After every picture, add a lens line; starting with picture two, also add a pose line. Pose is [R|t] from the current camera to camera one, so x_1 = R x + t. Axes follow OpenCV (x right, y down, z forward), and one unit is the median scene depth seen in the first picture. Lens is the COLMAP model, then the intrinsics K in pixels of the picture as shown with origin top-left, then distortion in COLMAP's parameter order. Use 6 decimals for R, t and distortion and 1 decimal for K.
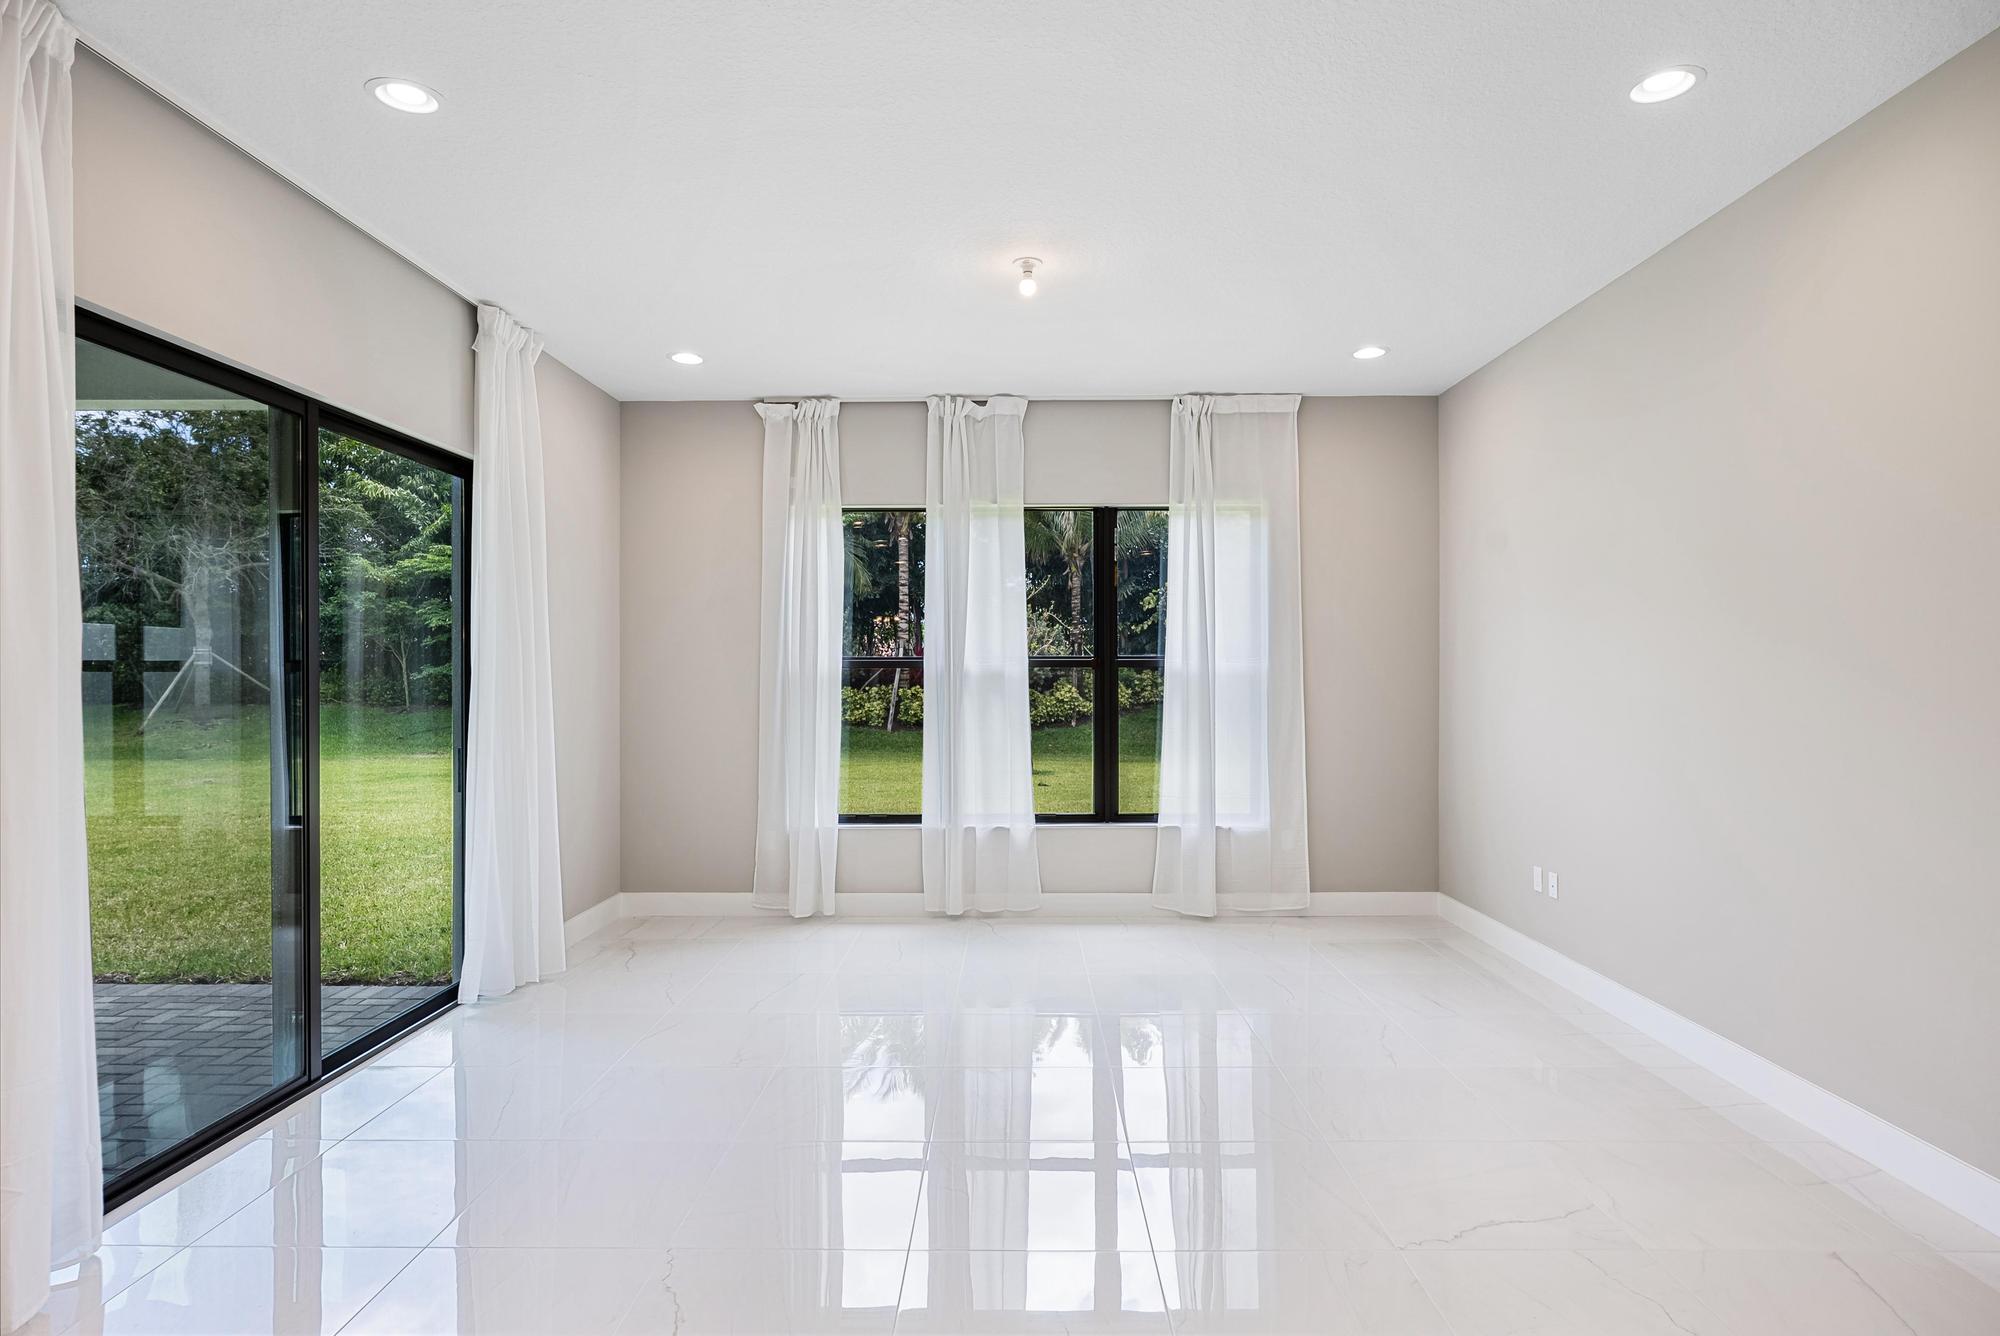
lens RADIAL K [[1066.7, 0, 1007.3], [0, 1066.7, 669.2], [0, 0, 1]] dist [0.003076, 0.000749]
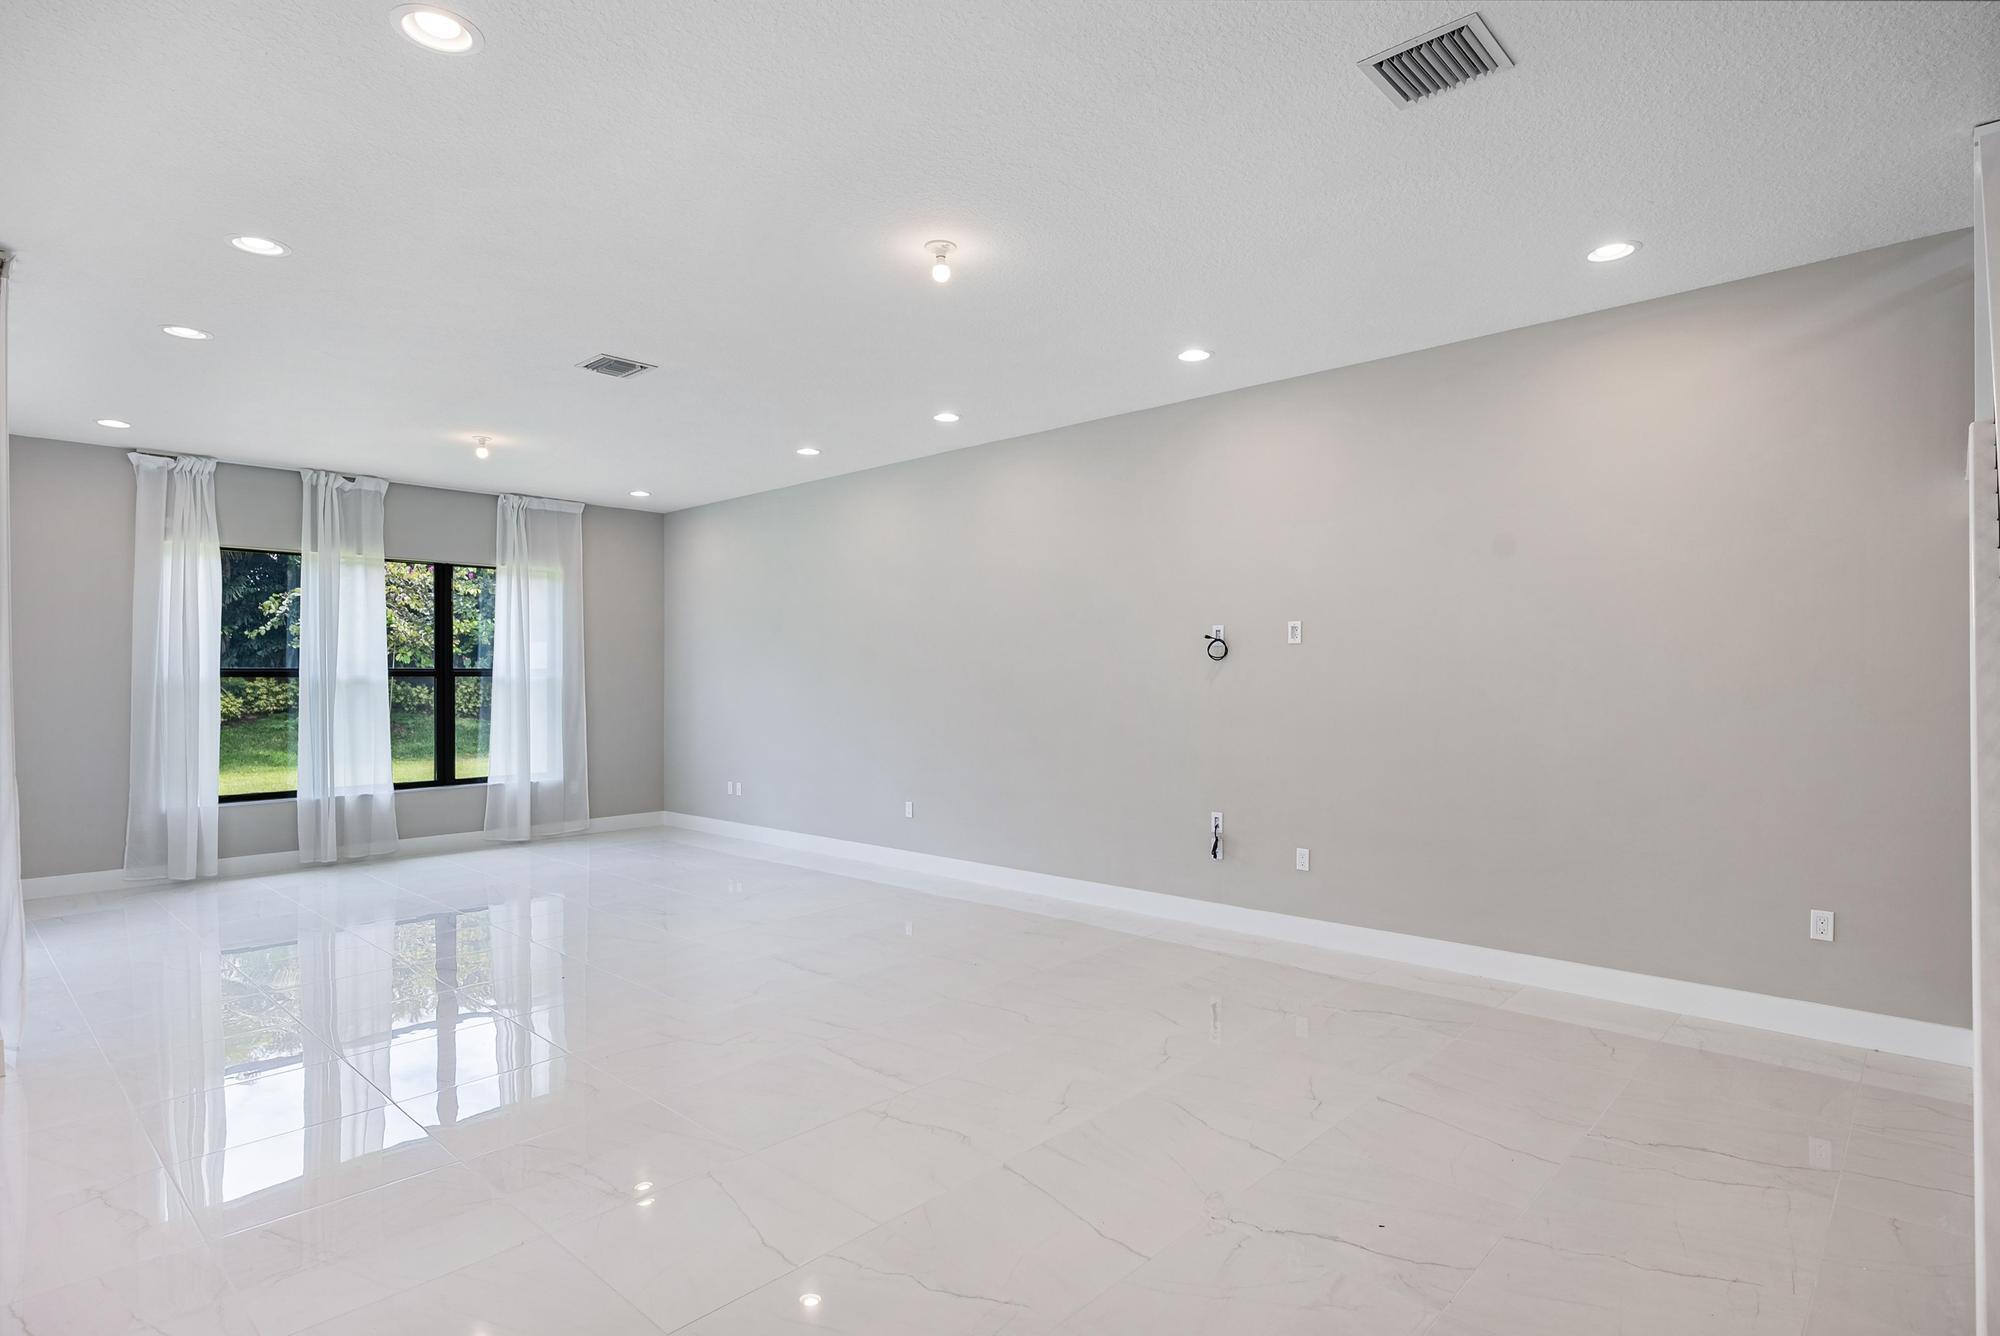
lens RADIAL K [[1017.8, 0, 994.6], [0, 1017.8, 662.2], [0, 0, 1]] dist [-0.004969, -0.001483]
pose [[0.686850, 0.008725, 0.726747, -0.394487], [0.001246, 0.999912, -0.013182, -0.001779], [-0.726799, 0.009959, 0.686778, -0.464091]]
